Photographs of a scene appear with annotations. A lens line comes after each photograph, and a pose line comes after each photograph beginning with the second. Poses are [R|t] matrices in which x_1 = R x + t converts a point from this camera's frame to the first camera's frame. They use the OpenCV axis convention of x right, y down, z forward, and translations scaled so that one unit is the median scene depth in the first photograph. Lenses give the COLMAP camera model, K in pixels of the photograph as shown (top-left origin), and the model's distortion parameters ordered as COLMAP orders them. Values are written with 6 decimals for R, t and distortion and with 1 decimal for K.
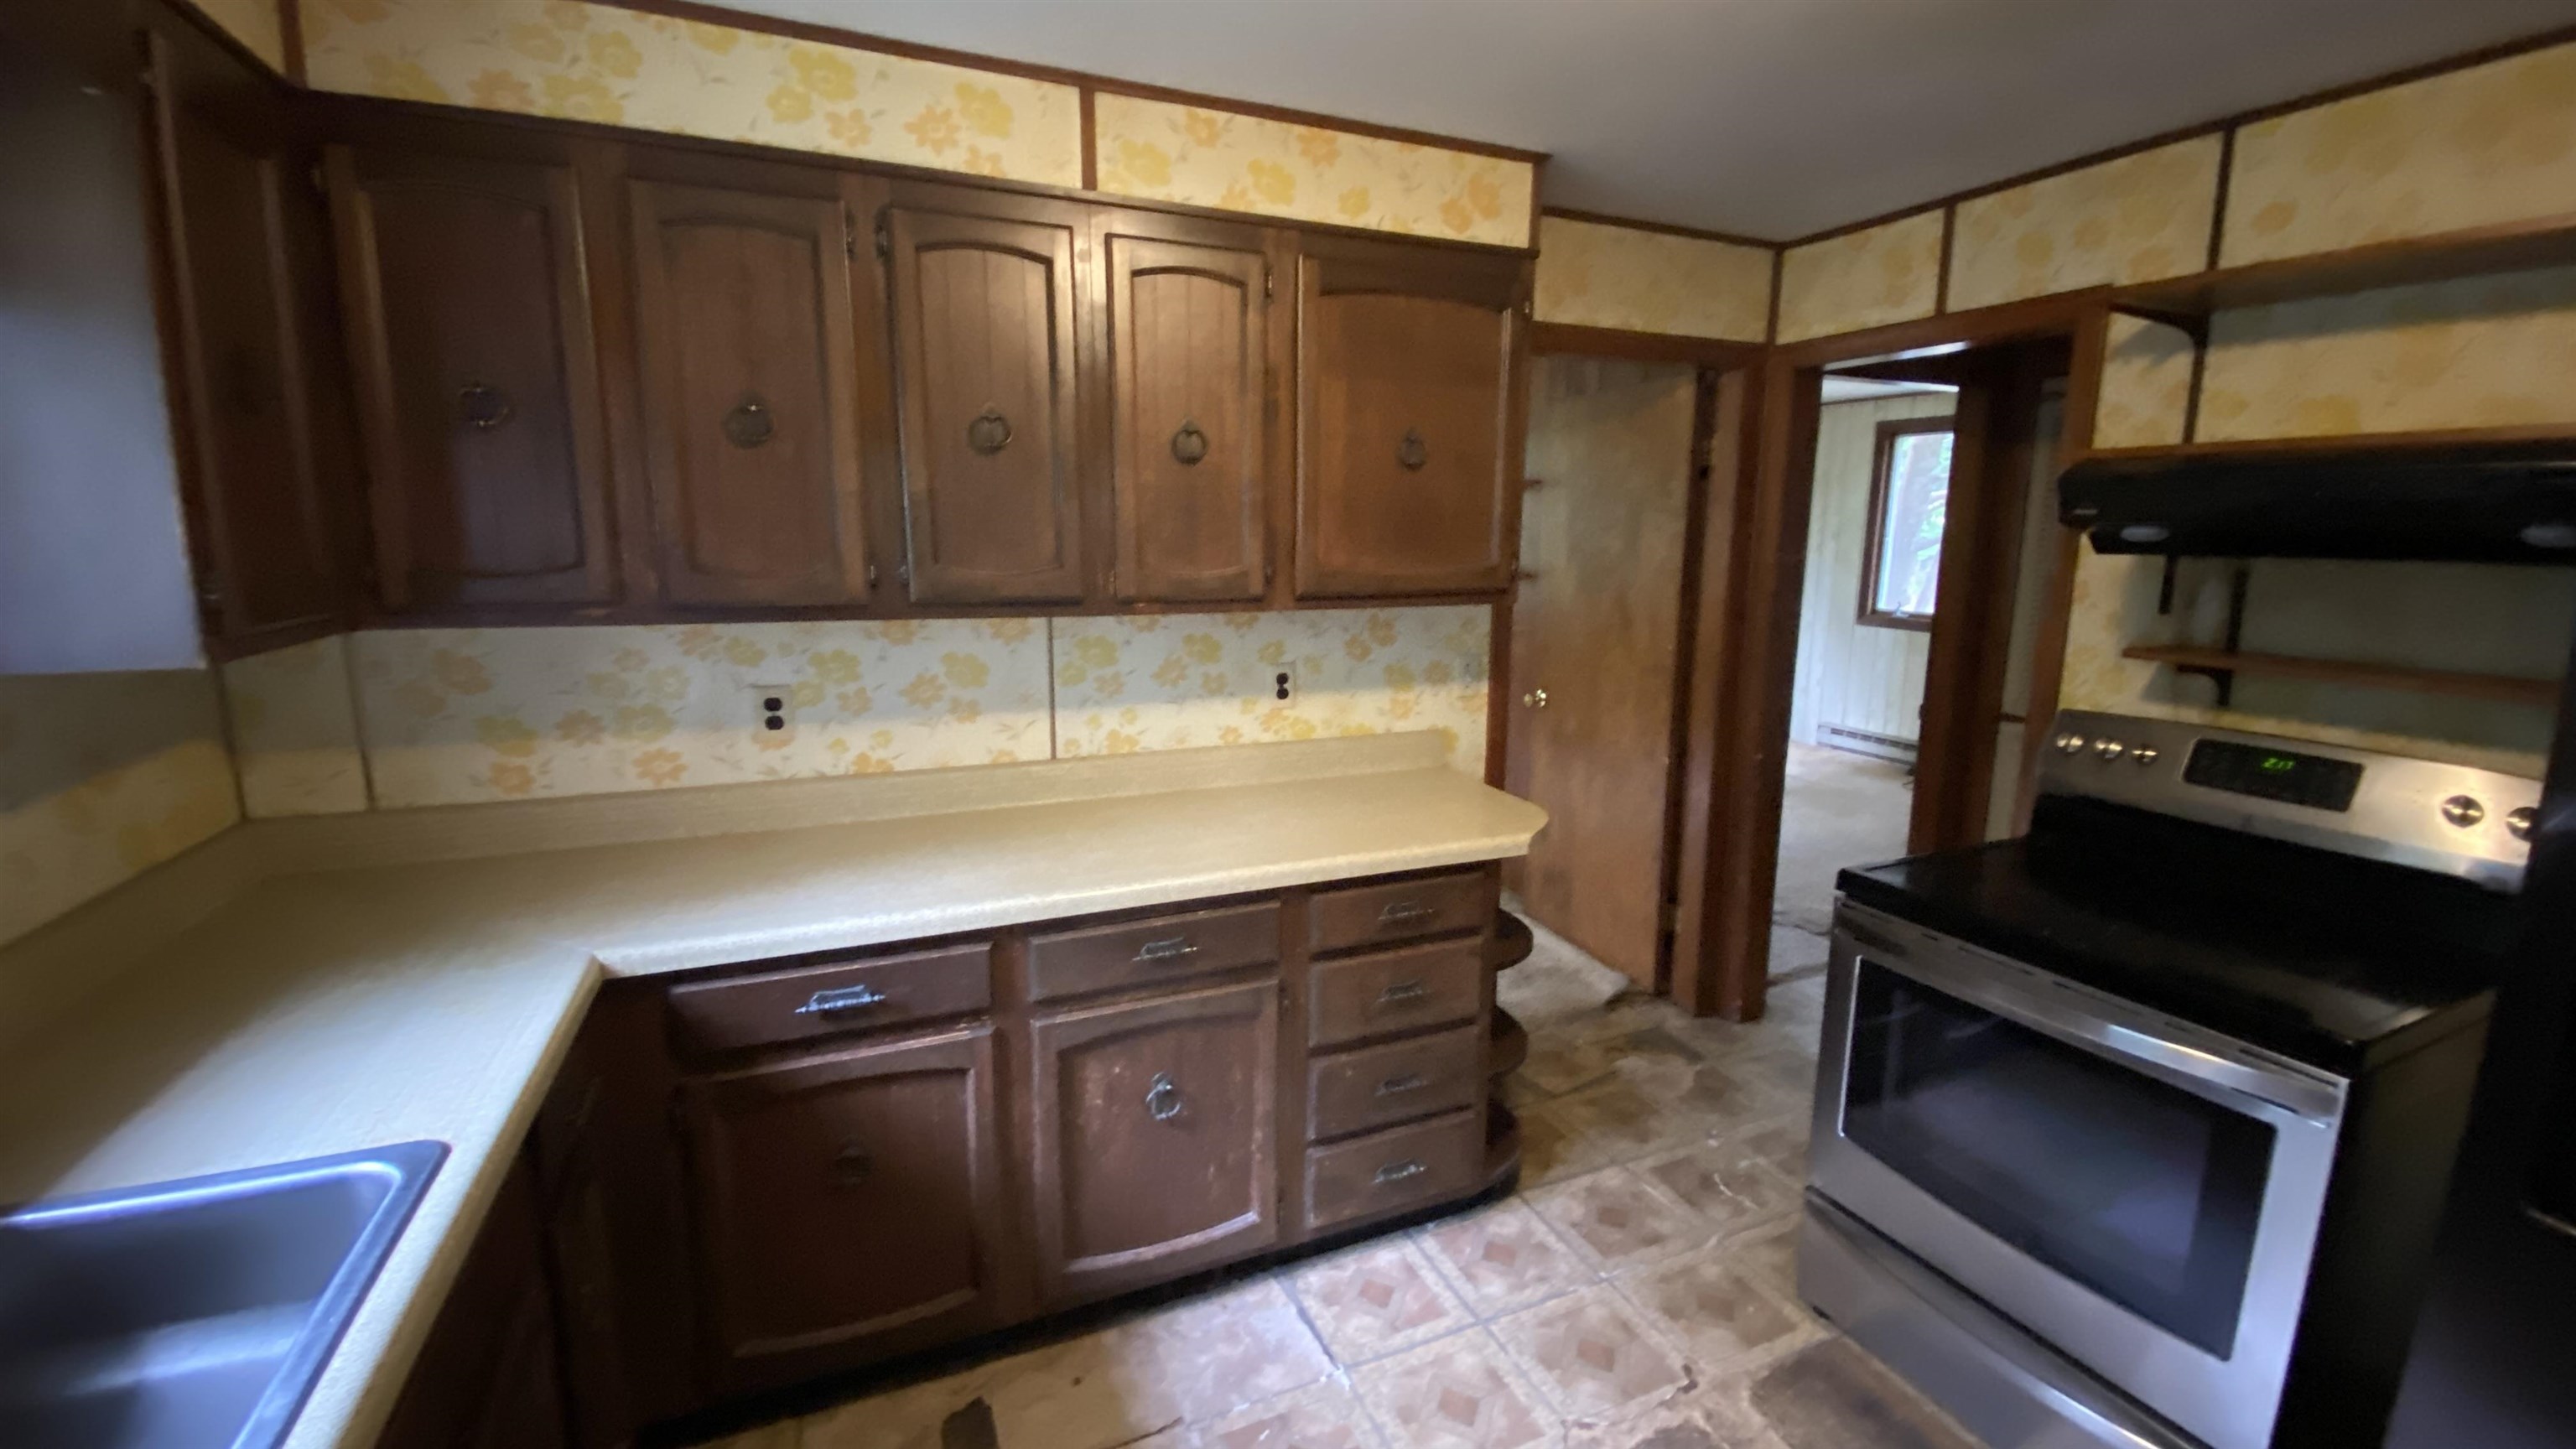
lens RADIAL K [[1064.9, 0, 1297.8], [0, 1064.9, 715.0], [0, 0, 1]] dist [0.003416, -0.000058]
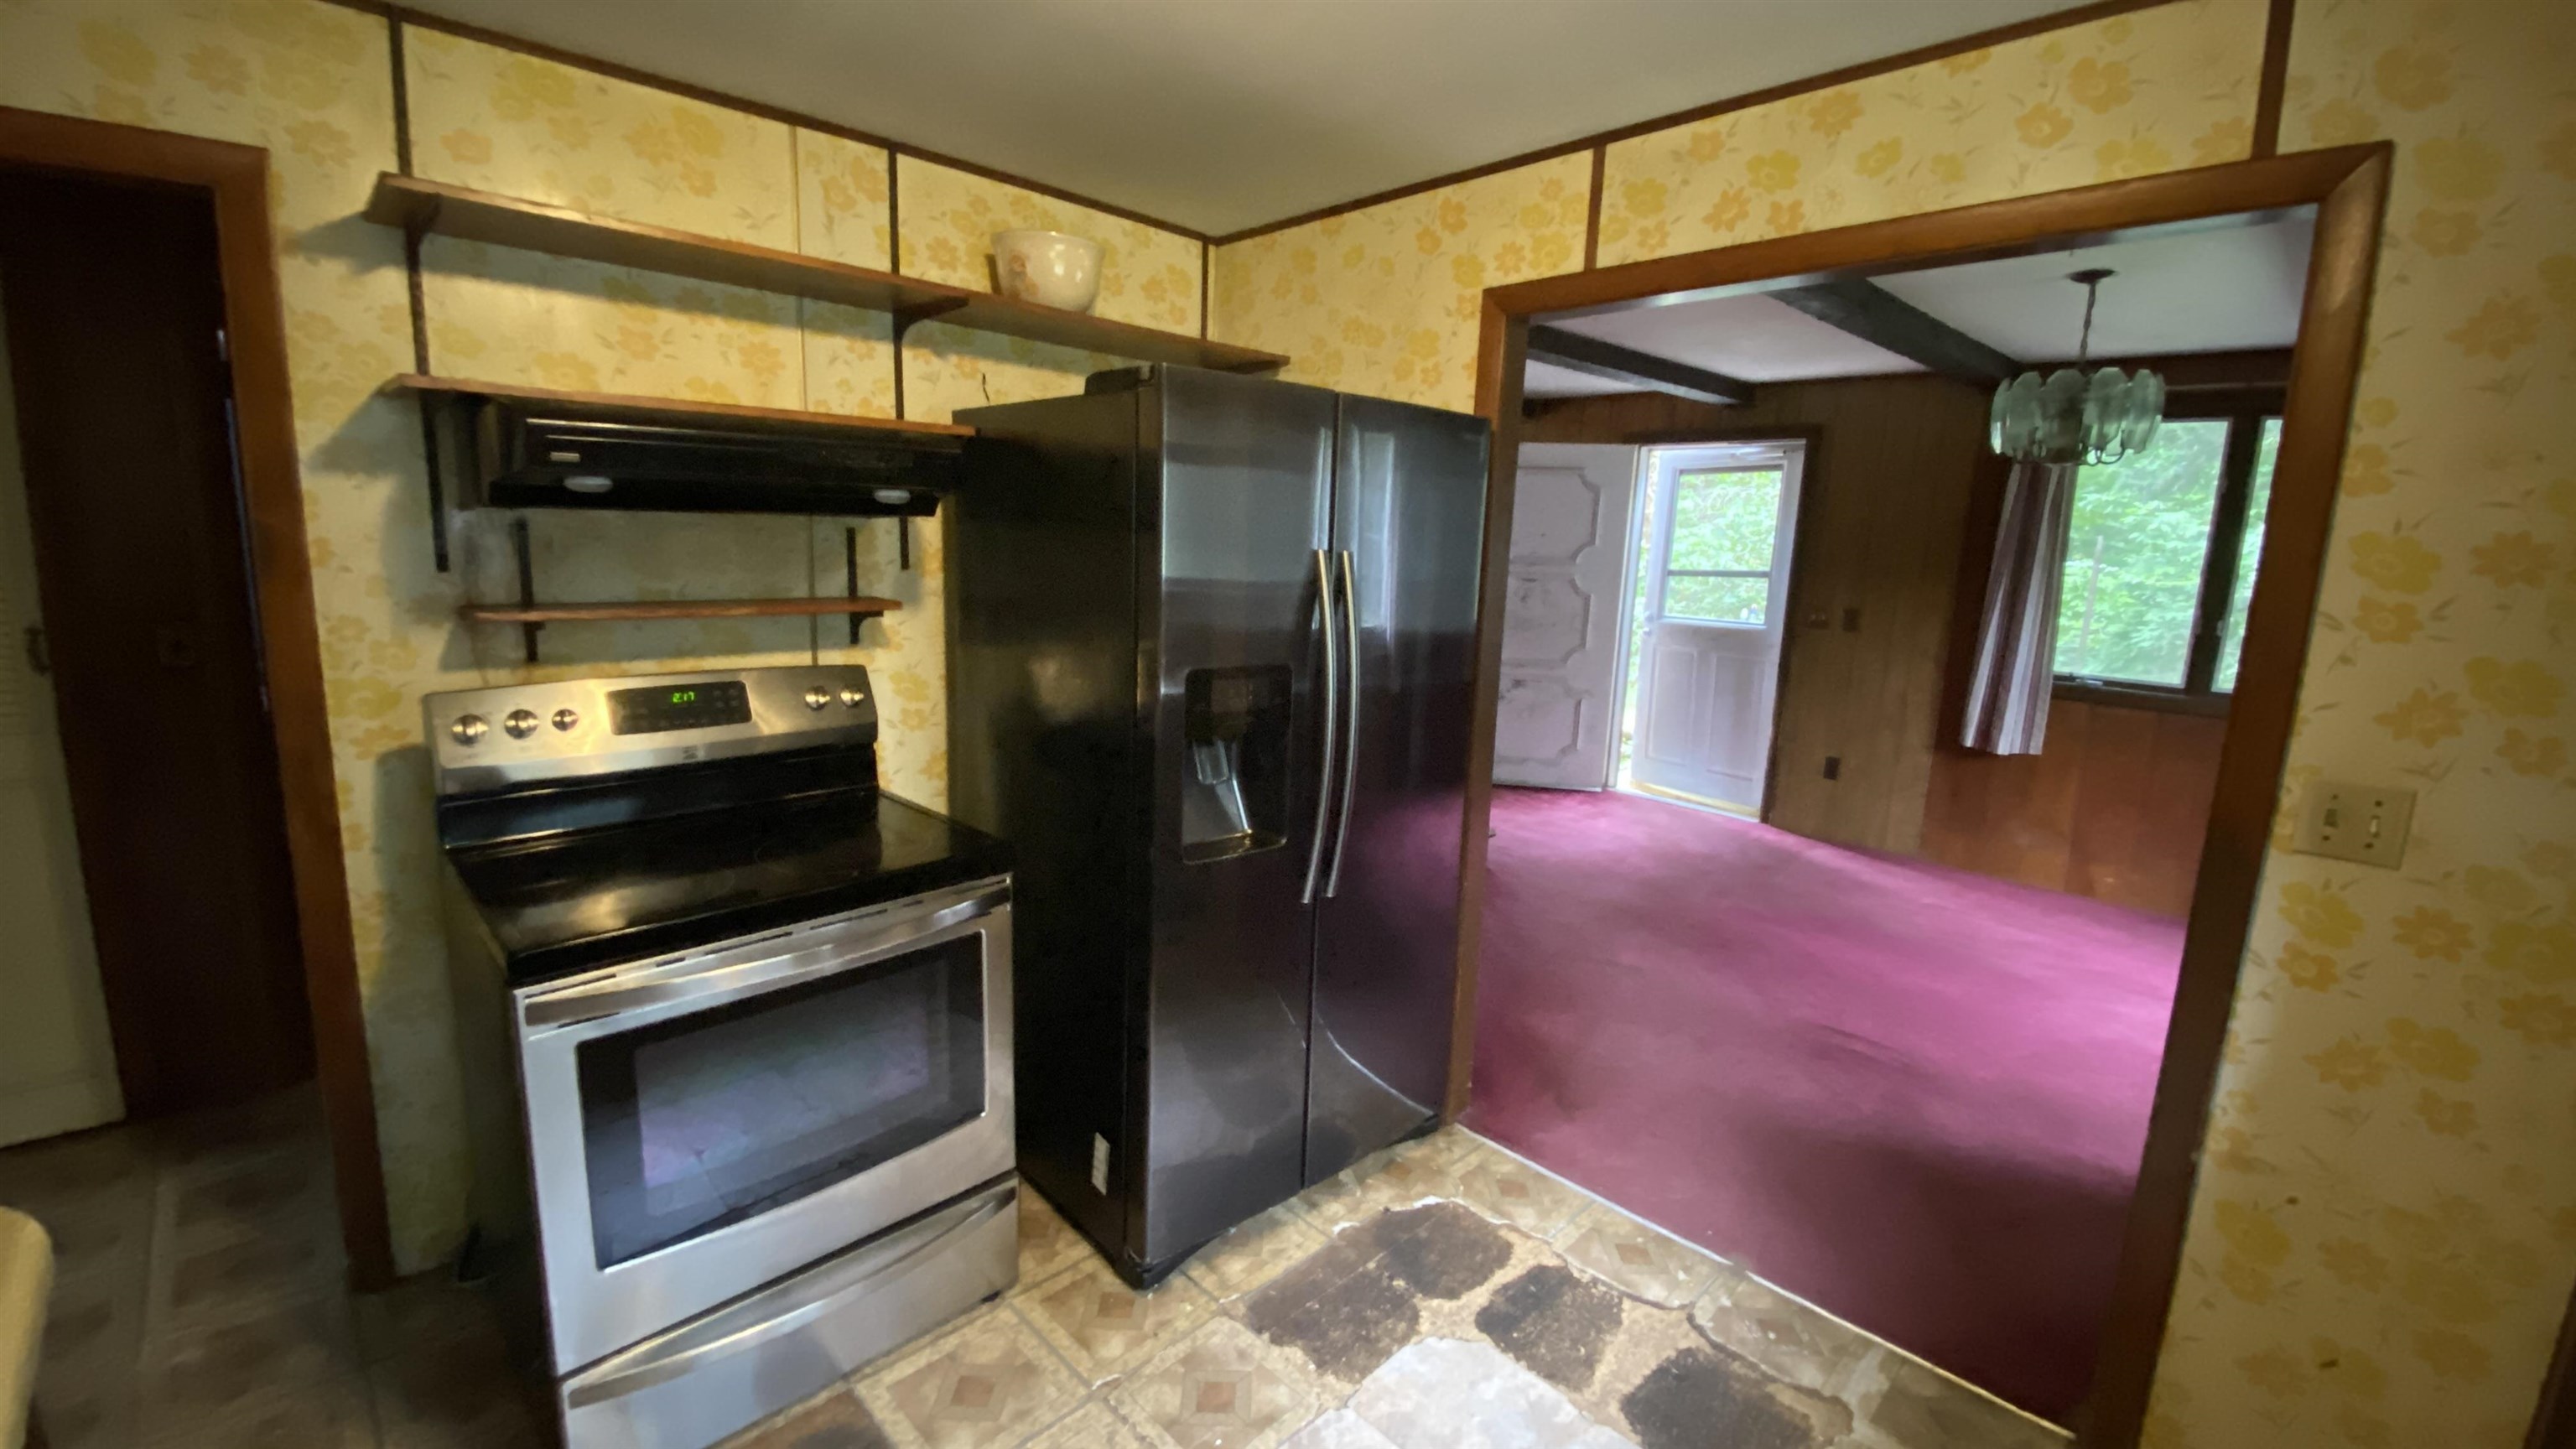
lens RADIAL K [[1064.9, 0, 1289.5], [0, 1064.9, 709.1], [0, 0, 1]] dist [0.003416, -0.000058]
pose [[-0.353964, -0.190474, 0.915658, -0.289004], [0.125059, 0.960610, 0.248169, -0.123582], [-0.926860, 0.202354, -0.316201, 0.687377]]
